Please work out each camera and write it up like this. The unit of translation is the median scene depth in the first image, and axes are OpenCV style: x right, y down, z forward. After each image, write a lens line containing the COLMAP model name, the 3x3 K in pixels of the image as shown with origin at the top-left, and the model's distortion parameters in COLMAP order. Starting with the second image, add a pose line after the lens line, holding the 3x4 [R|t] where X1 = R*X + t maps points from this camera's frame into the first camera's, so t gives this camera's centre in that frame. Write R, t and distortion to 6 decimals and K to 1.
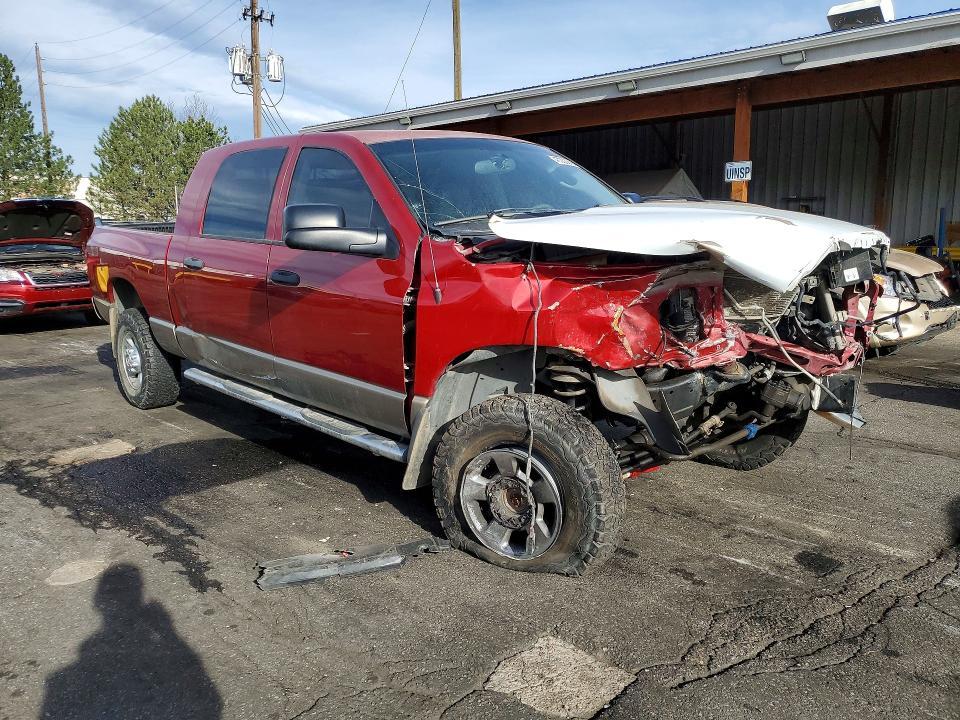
lens RADIAL K [[748.8, 0, 482.9], [0, 748.8, 343.4], [0, 0, 1]] dist [0.023730, -0.010998]
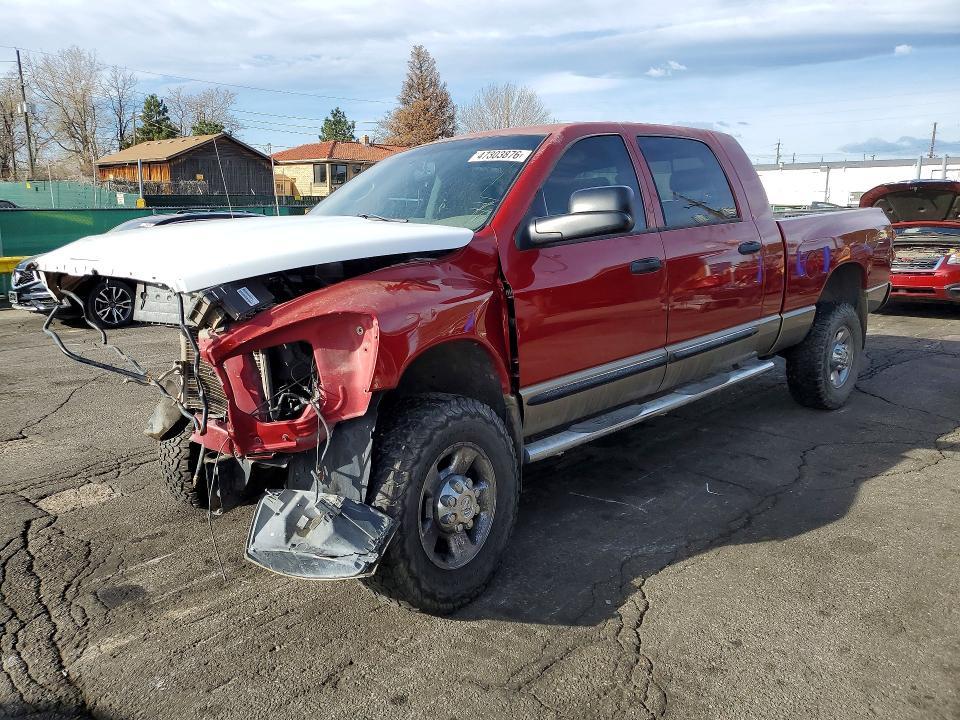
lens RADIAL K [[748.8, 0, 446.8], [0, 748.8, 346.6], [0, 0, 1]] dist [0.023730, -0.010998]
pose [[-0.010065, 0.188099, -0.982099, 0.144256], [-0.143225, 0.971750, 0.187585, -0.028185], [0.989639, 0.142549, 0.017160, 0.146959]]
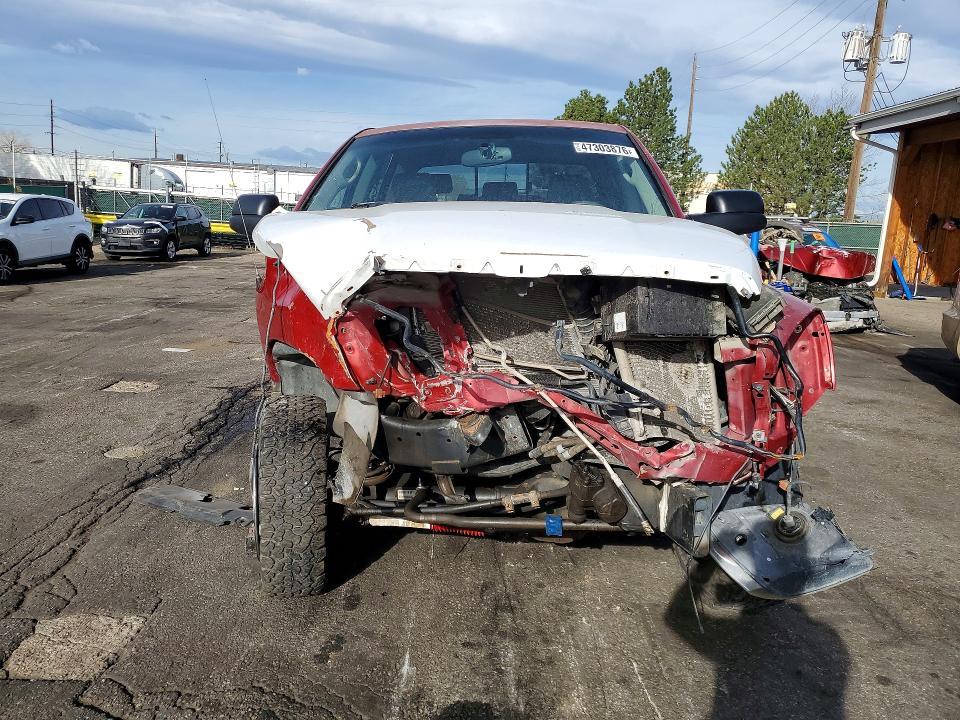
lens RADIAL K [[748.8, 0, 469.6], [0, 748.8, 355.0], [0, 0, 1]] dist [0.023730, -0.010998]
pose [[0.661859, 0.173004, -0.729392, 0.097058], [-0.160002, 0.983185, 0.088014, -0.011084], [0.732354, 0.058451, 0.678411, 0.055858]]
